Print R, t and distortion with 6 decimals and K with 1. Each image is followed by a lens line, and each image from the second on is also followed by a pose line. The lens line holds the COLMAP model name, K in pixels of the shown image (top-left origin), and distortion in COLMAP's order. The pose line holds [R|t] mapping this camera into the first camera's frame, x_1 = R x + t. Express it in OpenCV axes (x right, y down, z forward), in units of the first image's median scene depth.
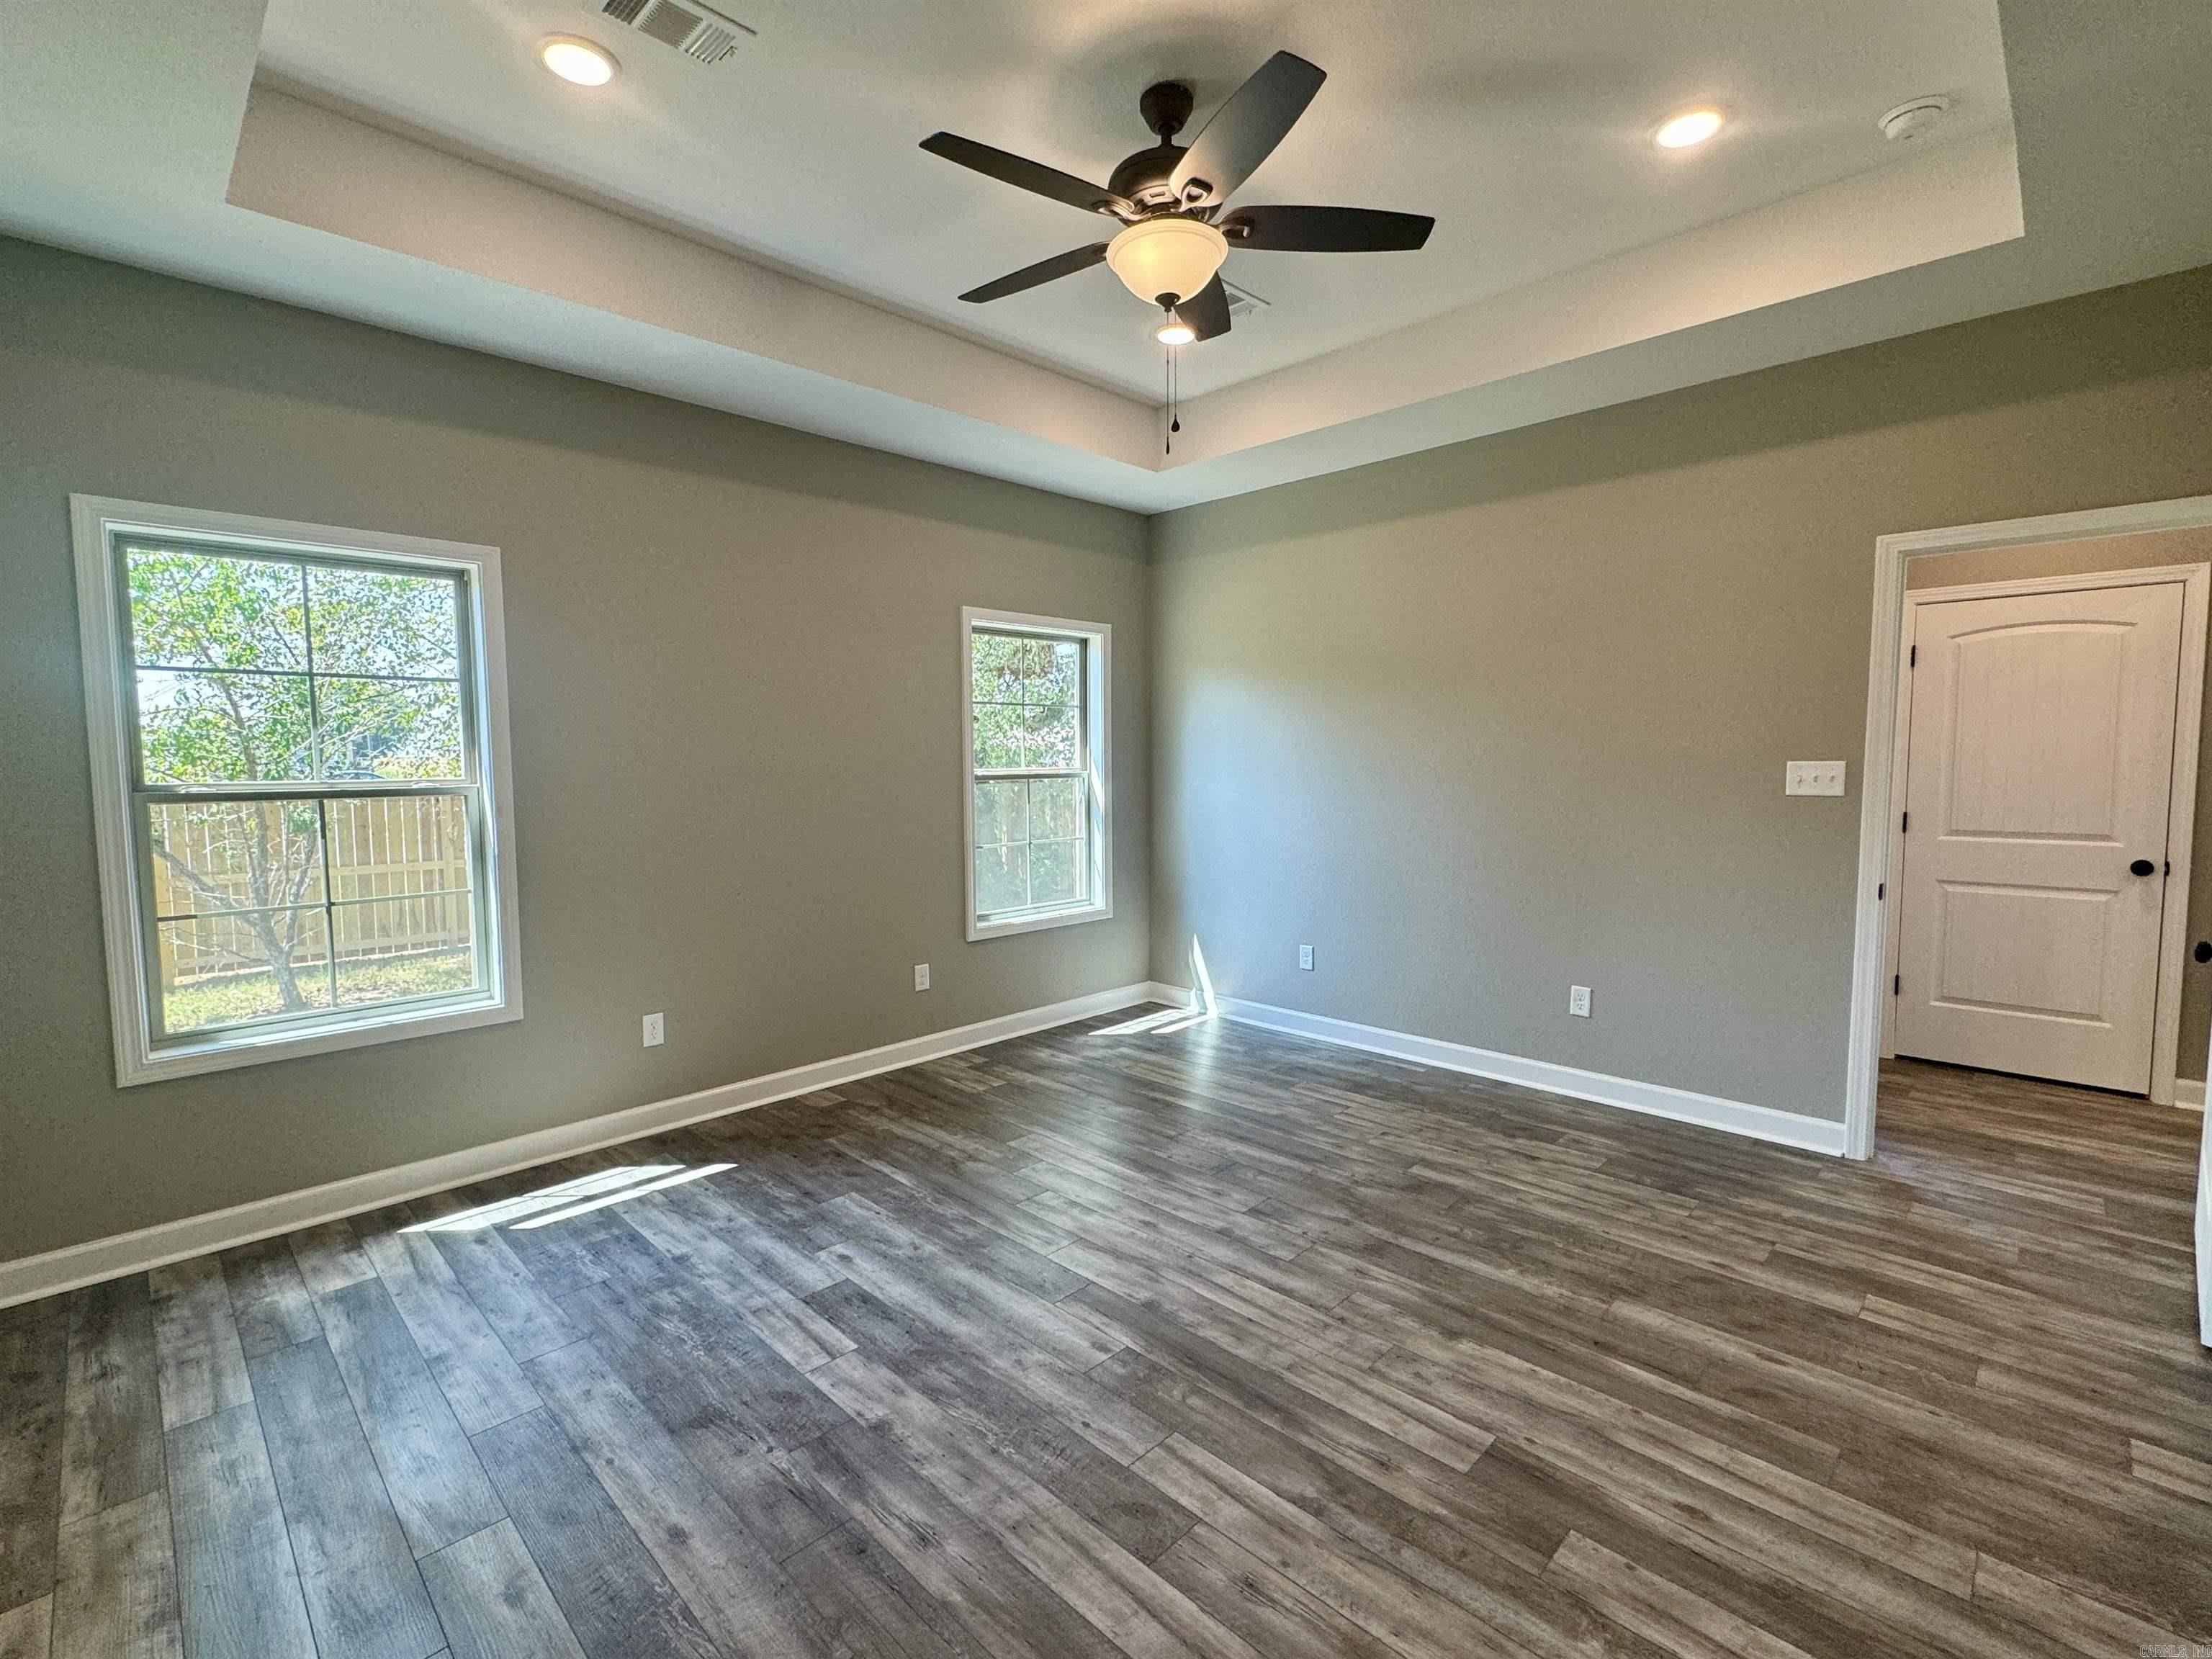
lens RADIAL K [[980.3, 0, 1109.9], [0, 980.3, 827.6], [0, 0, 1]] dist [0.003775, -0.000570]
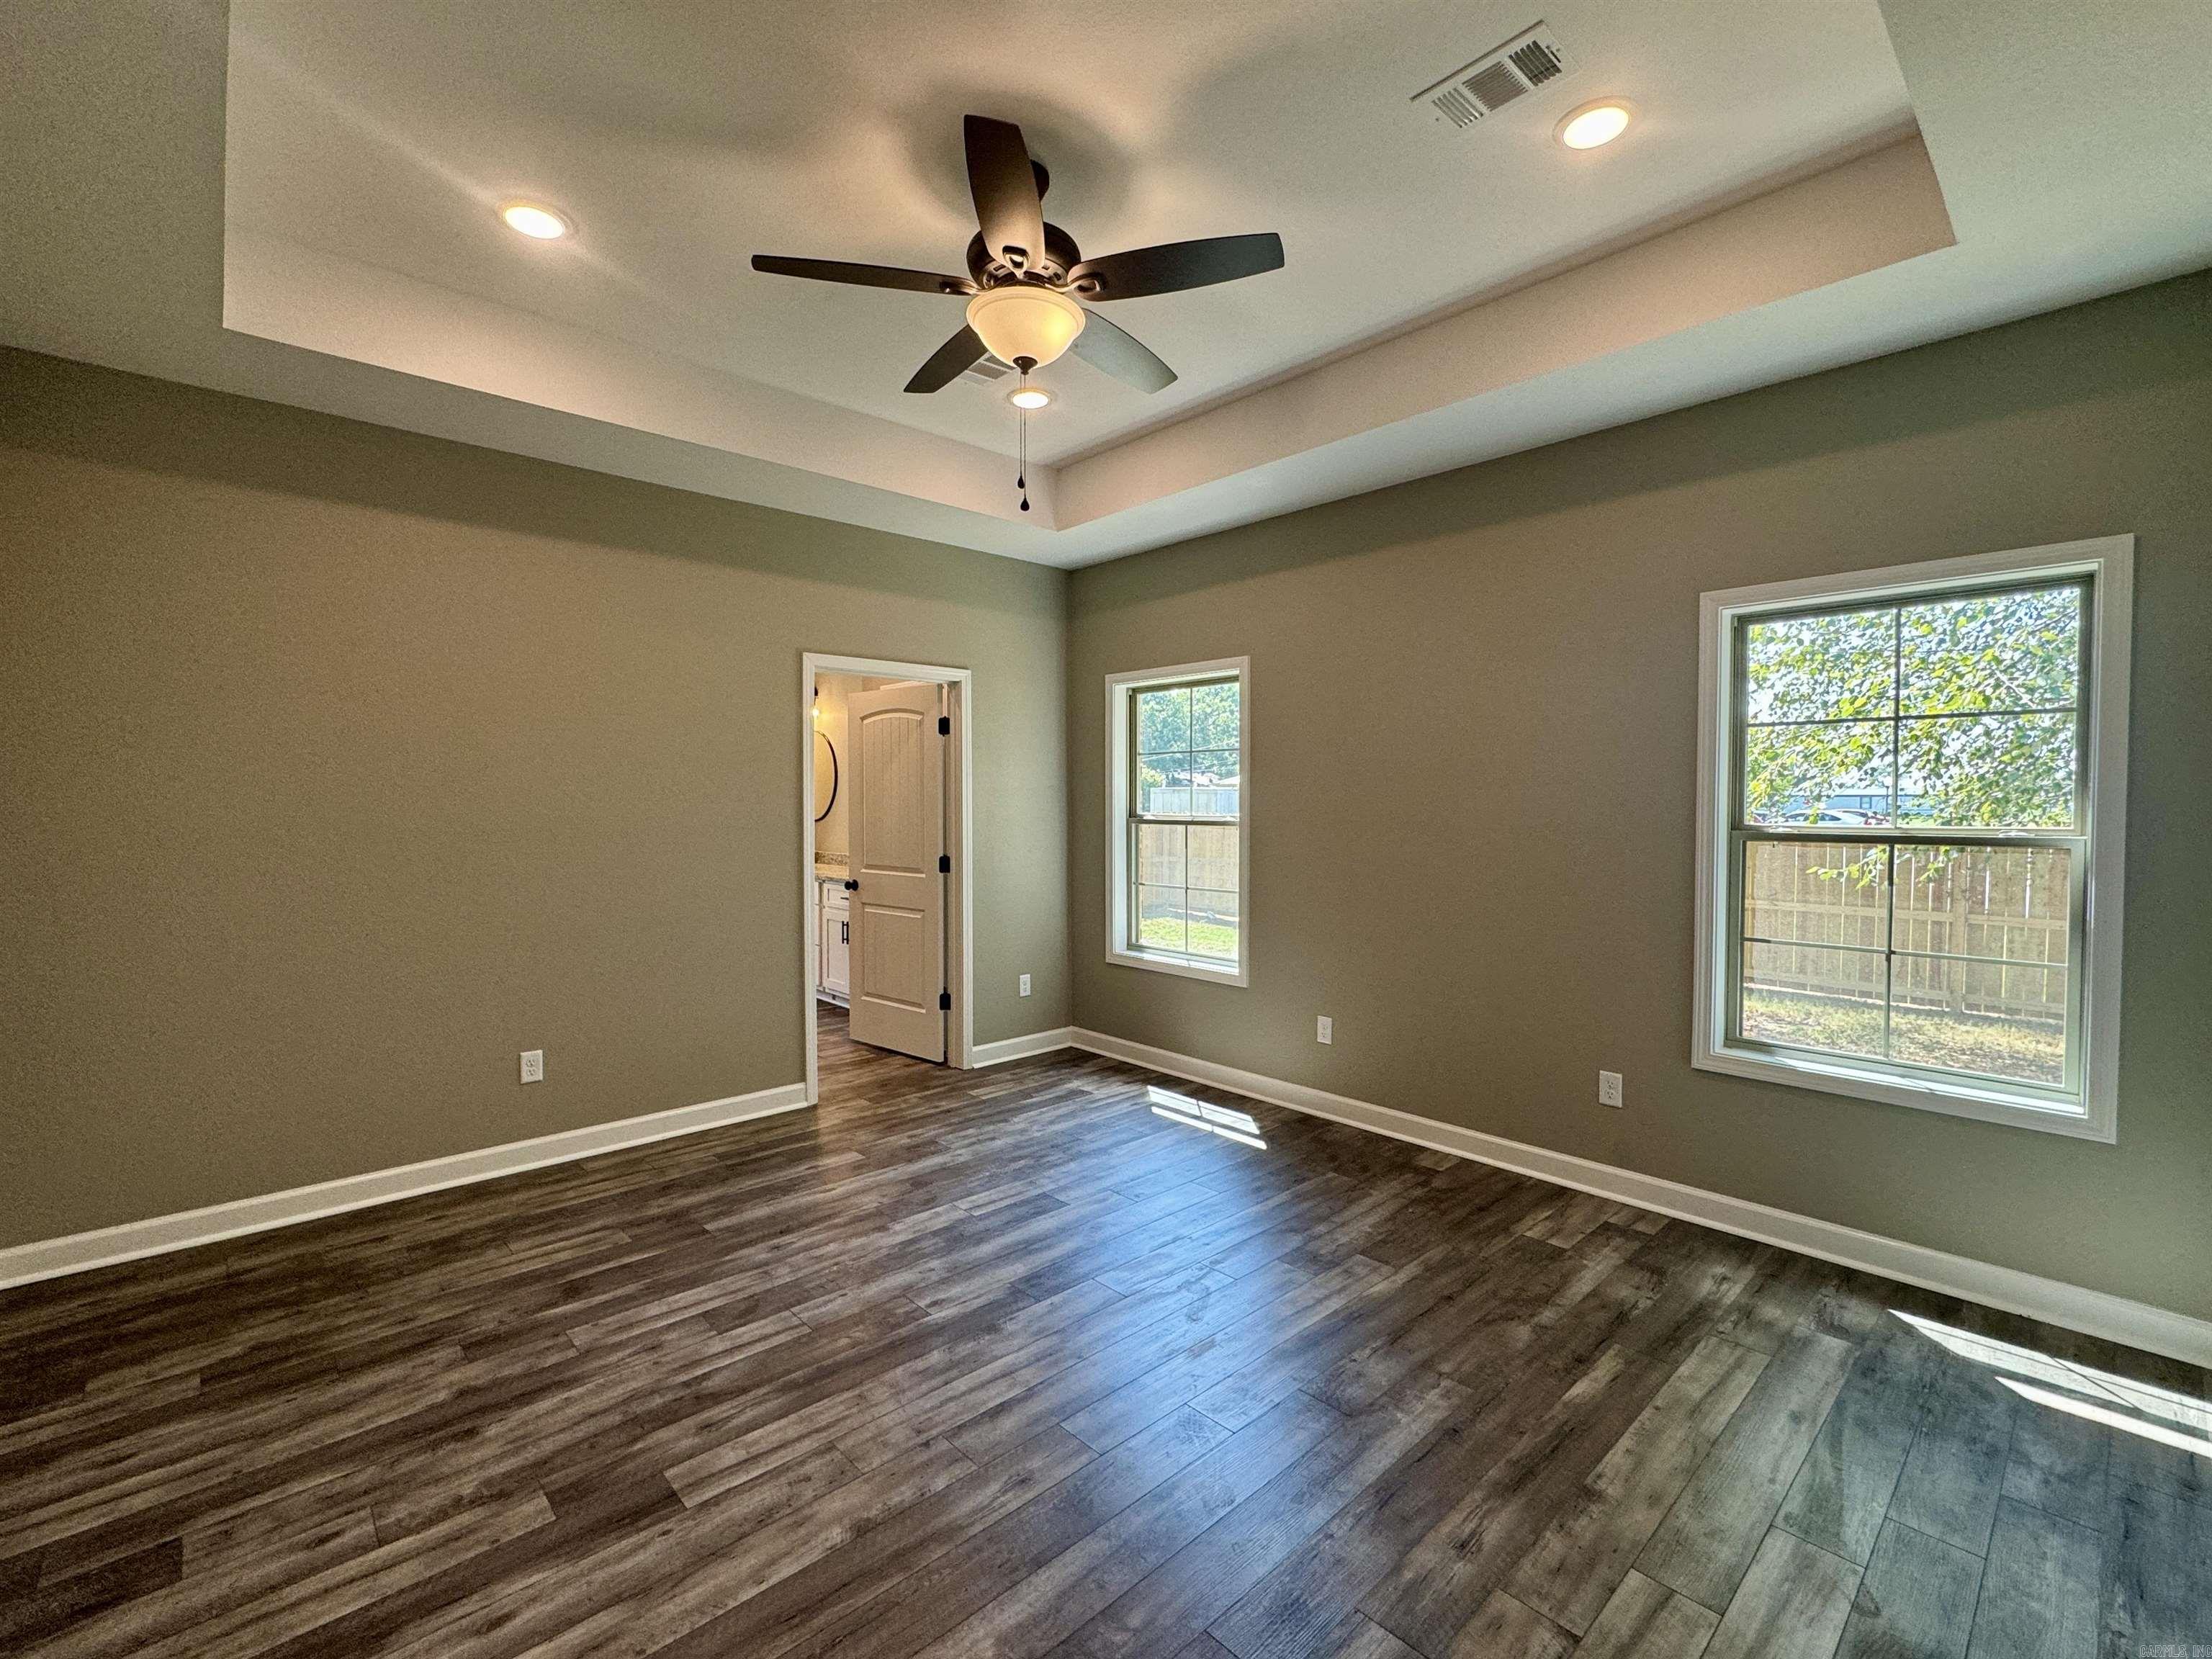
lens RADIAL K [[980.3, 0, 1109.9], [0, 980.3, 827.6], [0, 0, 1]] dist [0.003775, -0.000570]
pose [[-0.041598, 0.033694, -0.998566, 1.034246], [-0.072028, 0.996730, 0.036633, -0.089371], [0.996535, 0.073449, -0.039035, 1.098666]]
